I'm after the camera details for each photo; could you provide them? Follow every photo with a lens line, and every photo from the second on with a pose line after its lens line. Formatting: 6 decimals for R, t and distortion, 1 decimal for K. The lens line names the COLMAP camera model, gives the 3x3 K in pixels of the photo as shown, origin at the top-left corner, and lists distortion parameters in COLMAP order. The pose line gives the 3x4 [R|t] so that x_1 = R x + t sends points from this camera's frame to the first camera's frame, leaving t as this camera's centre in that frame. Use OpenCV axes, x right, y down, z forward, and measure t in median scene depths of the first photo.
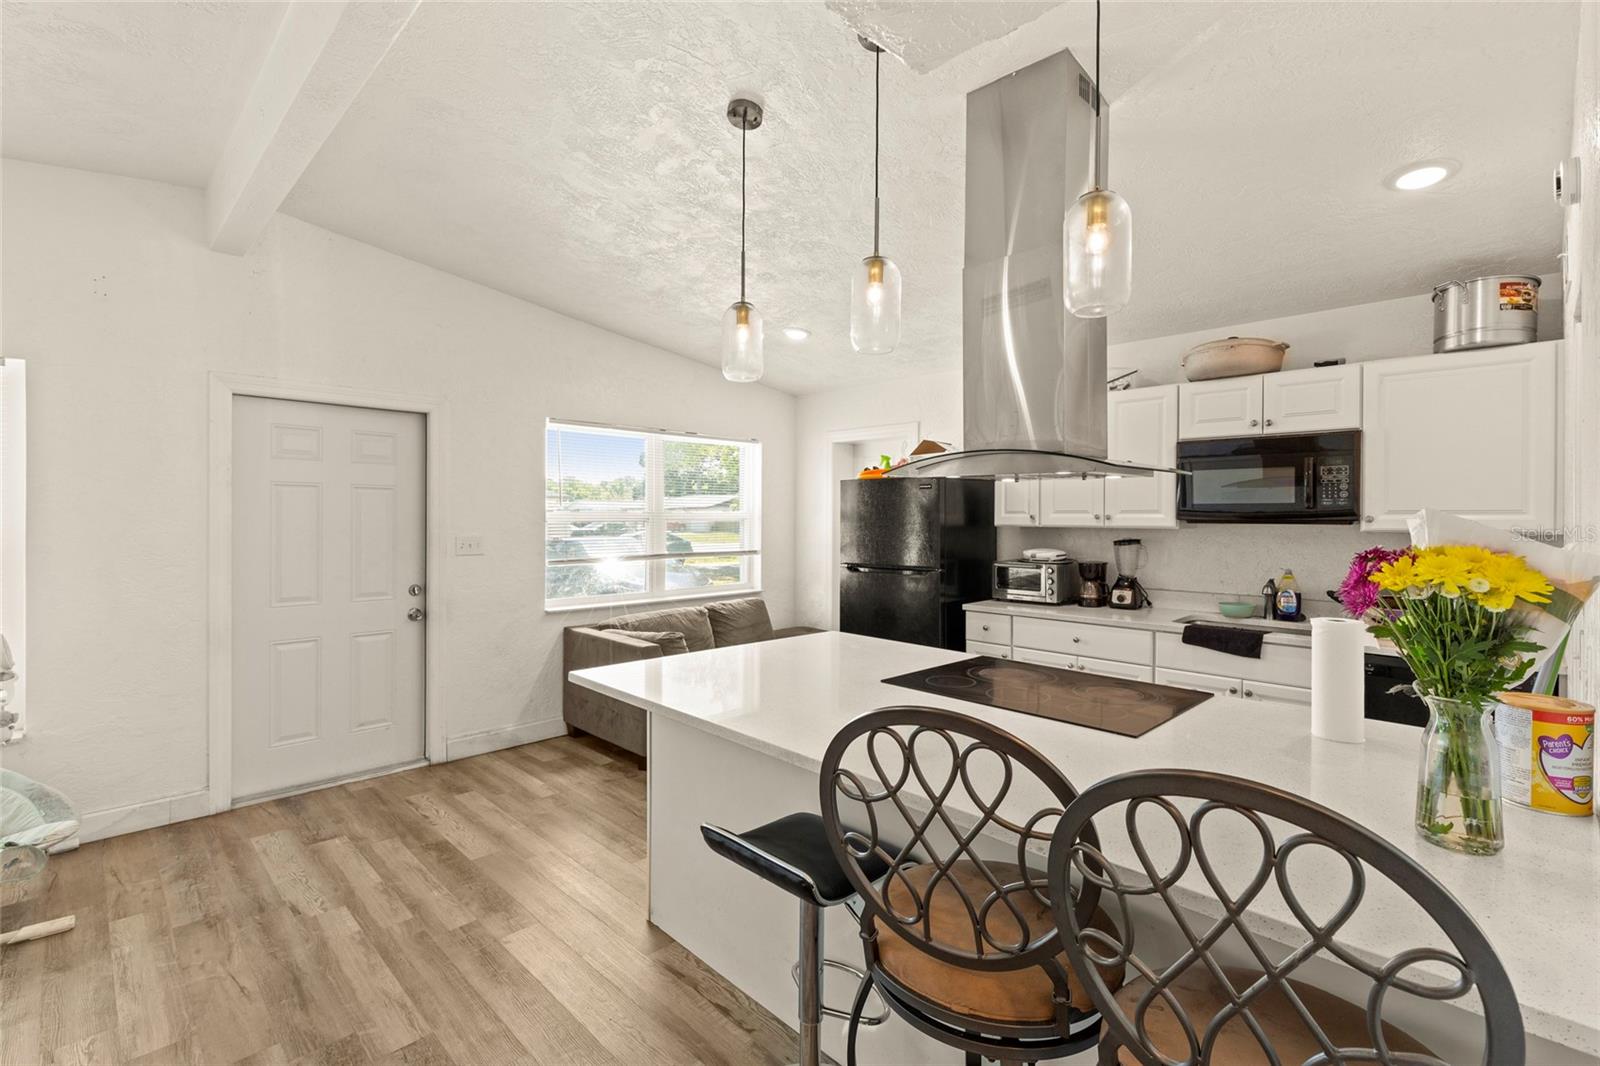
lens RADIAL K [[728.6, 0, 789.6], [0, 728.6, 523.0], [0, 0, 1]] dist [0.002427, 0.000643]
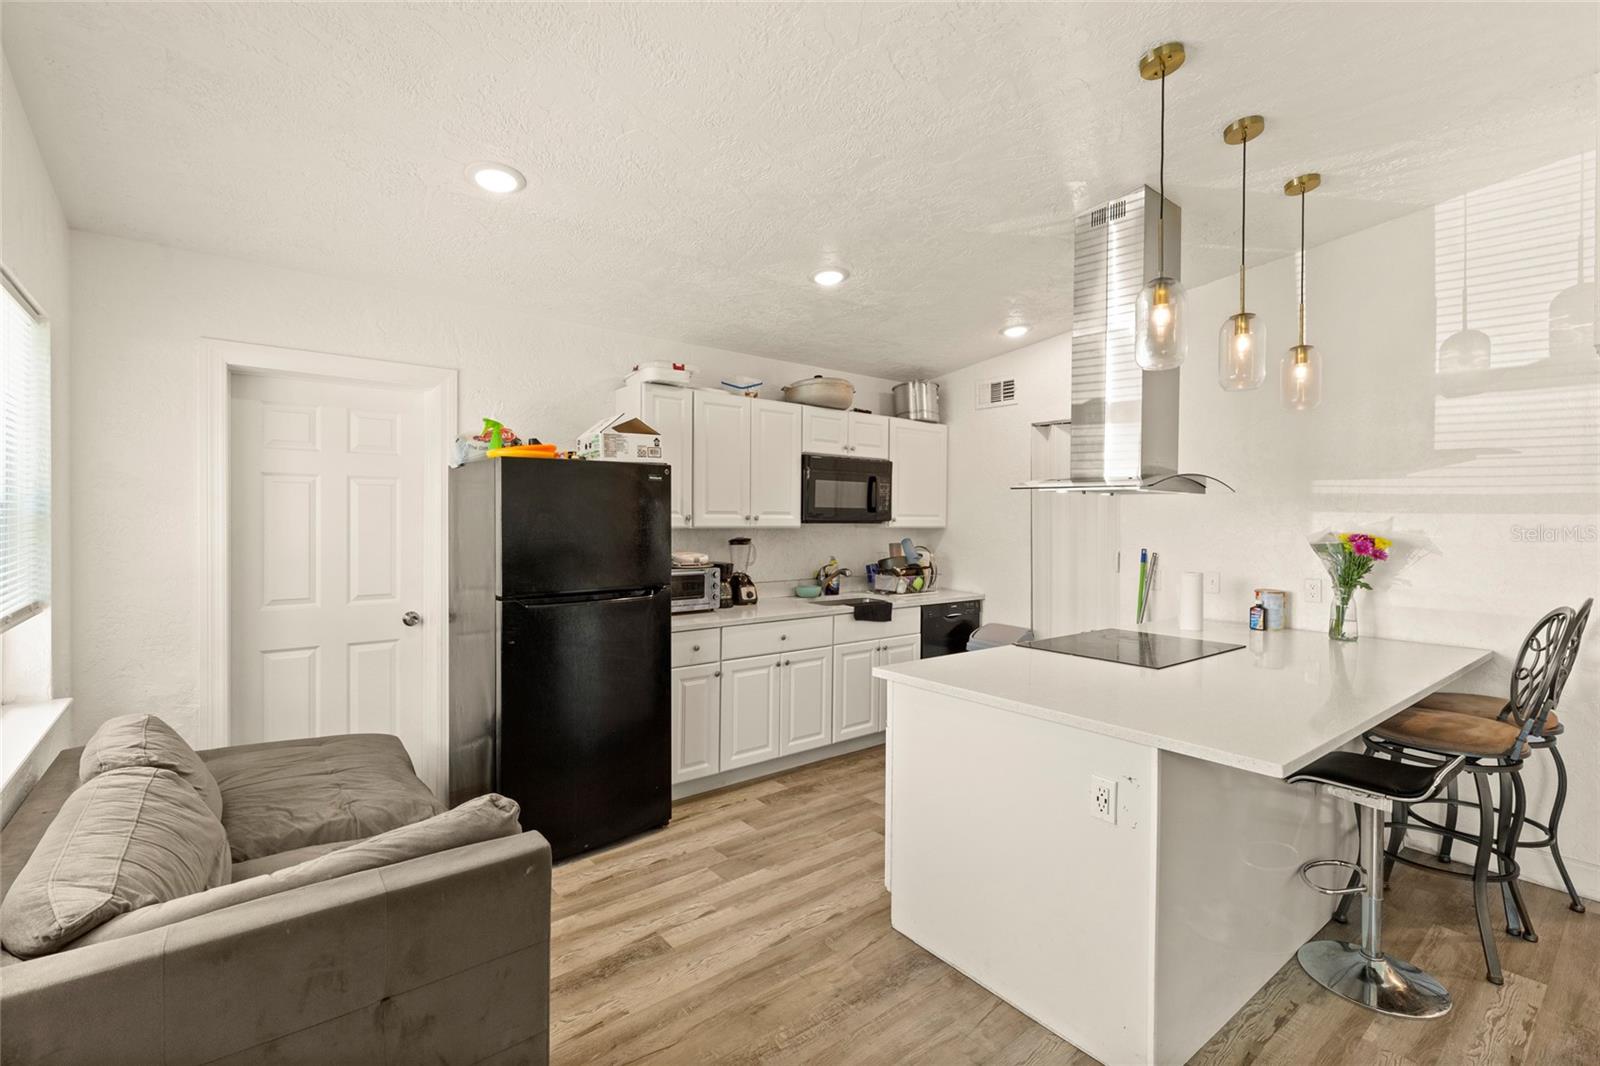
lens RADIAL K [[728.6, 0, 822.6], [0, 728.6, 520.0], [0, 0, 1]] dist [0.002427, 0.000643]
pose [[0.077901, -0.004145, 0.996952, -0.652537], [0.004239, 0.999984, 0.003827, -0.009668], [-0.996952, 0.003928, 0.077917, 0.895965]]
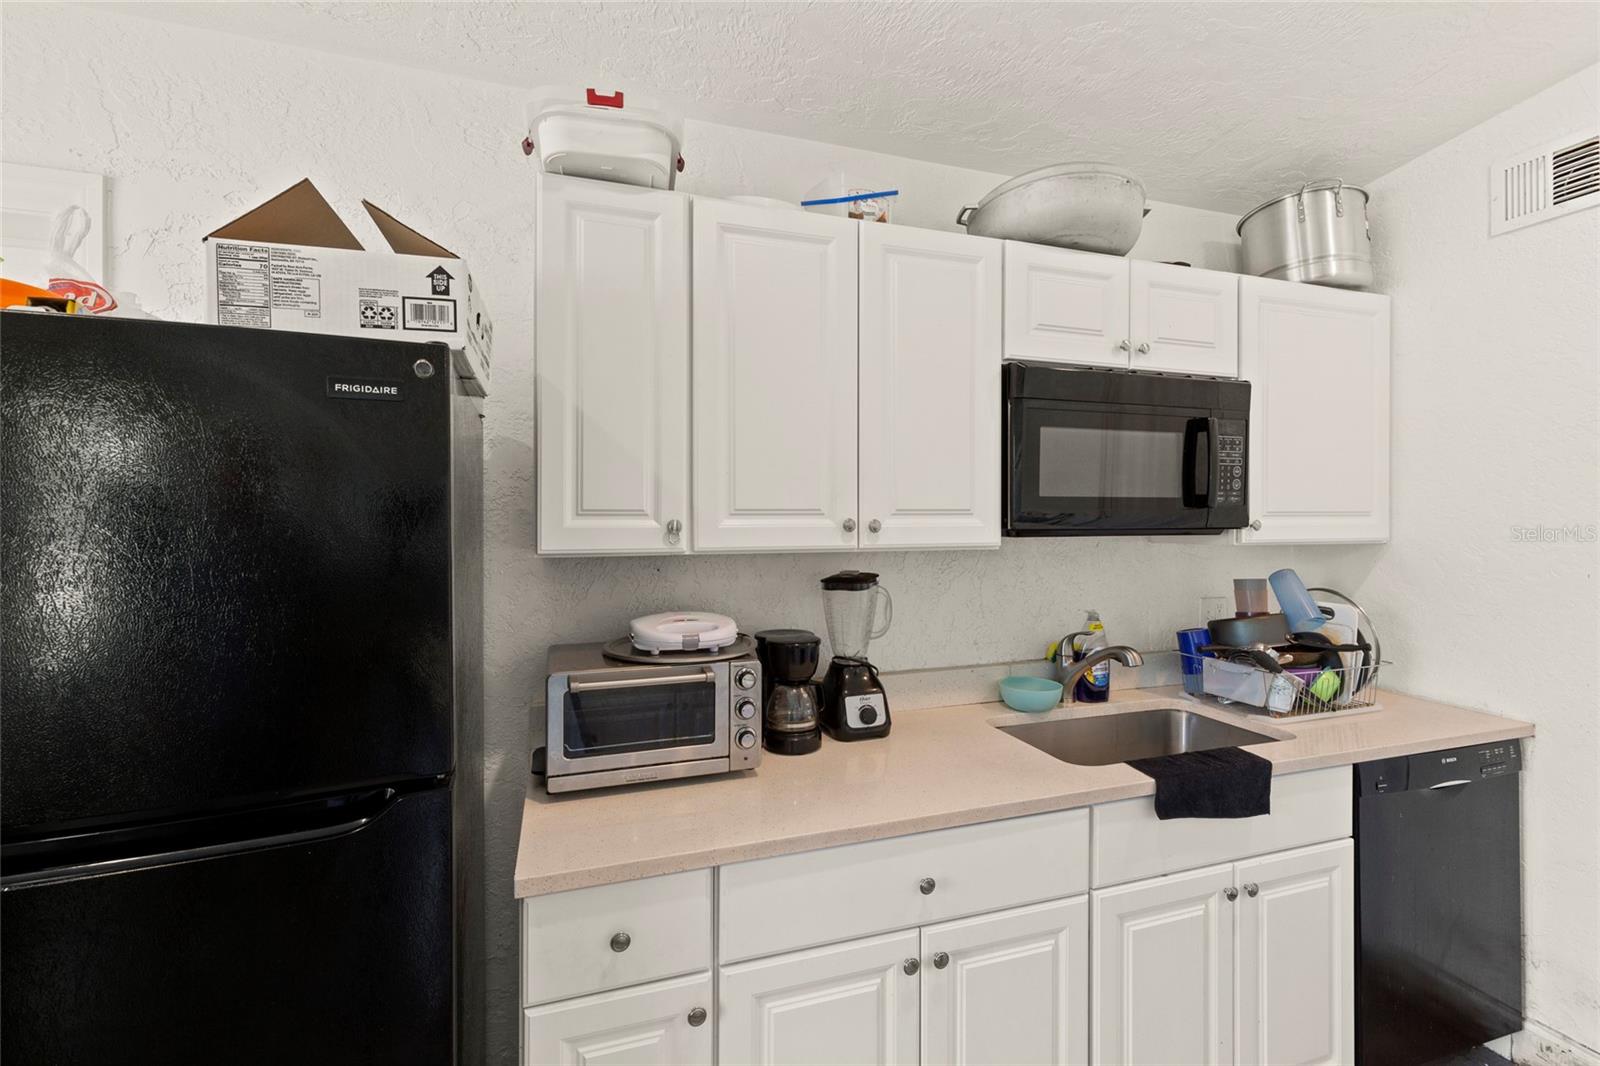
lens RADIAL K [[728.6, 0, 806.6], [0, 728.6, 517.3], [0, 0, 1]] dist [0.002427, 0.000643]
pose [[0.437733, -0.003034, 0.899100, 0.061502], [0.012747, 0.999915, -0.002831, -0.013181], [-0.899015, 0.012700, 0.437734, 0.931741]]
